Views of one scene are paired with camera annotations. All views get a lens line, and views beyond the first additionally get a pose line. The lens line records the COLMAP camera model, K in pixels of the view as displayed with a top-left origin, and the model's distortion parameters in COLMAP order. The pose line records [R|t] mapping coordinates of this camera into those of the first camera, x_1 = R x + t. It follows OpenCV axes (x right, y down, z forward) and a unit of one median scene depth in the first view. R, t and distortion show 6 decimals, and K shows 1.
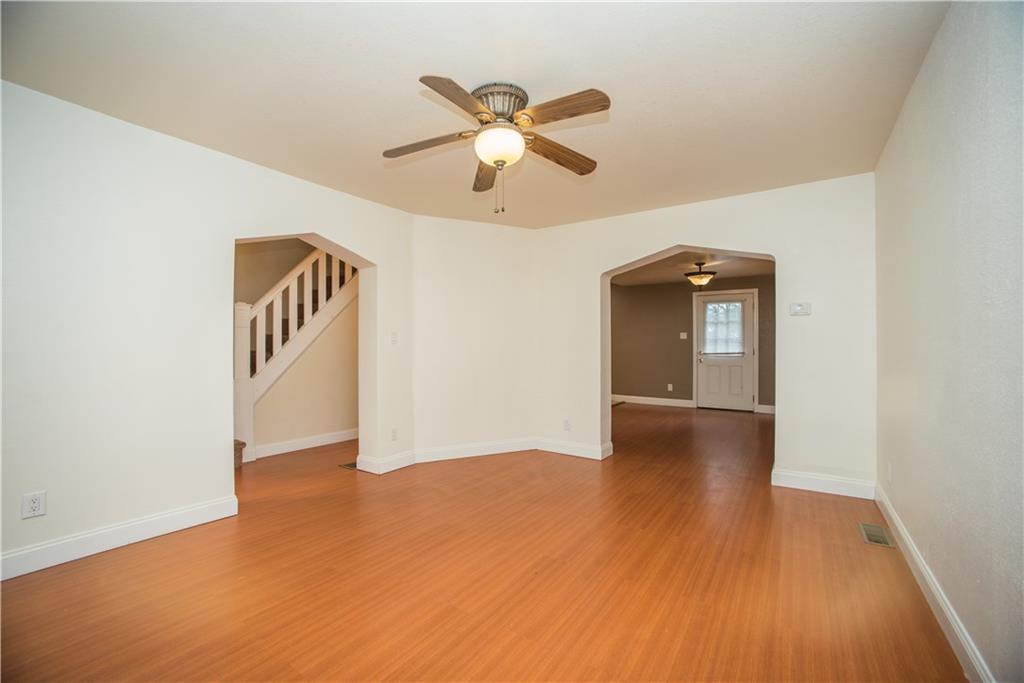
lens RADIAL K [[421.6, 0, 508.3], [0, 421.6, 340.5], [0, 0, 1]] dist [-0.004431, 0.001539]
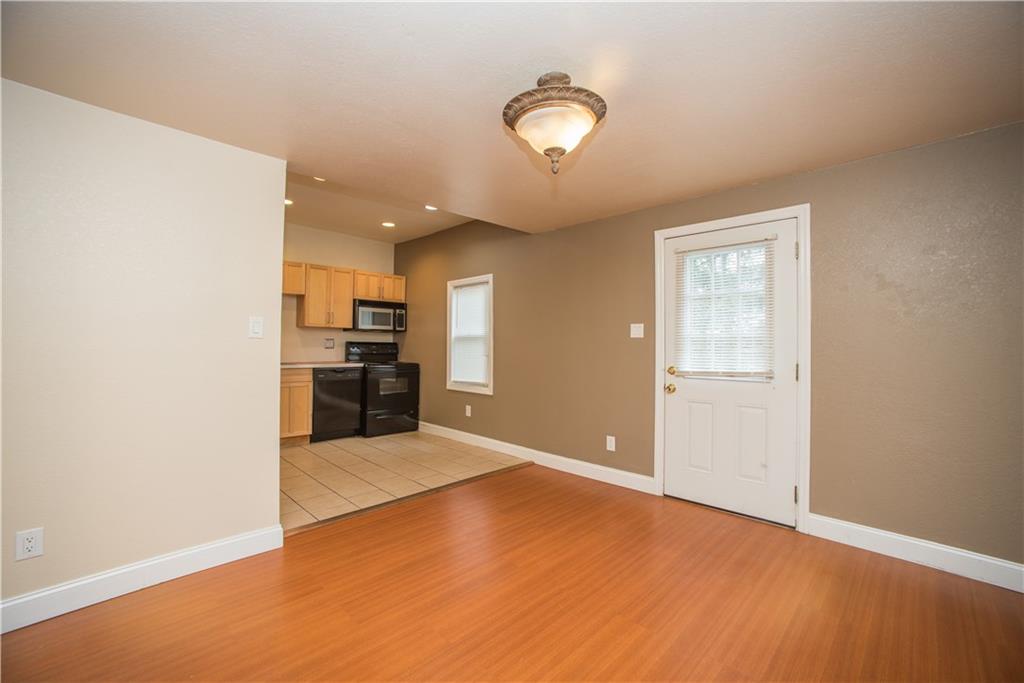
lens RADIAL K [[421.6, 0, 513.5], [0, 421.6, 341.6], [0, 0, 1]] dist [-0.004431, 0.001539]
pose [[0.982032, 0.005346, -0.188641, 0.378062], [-0.006444, 0.999966, -0.005211, 0.003138], [0.188607, 0.006333, 0.982032, 0.543038]]
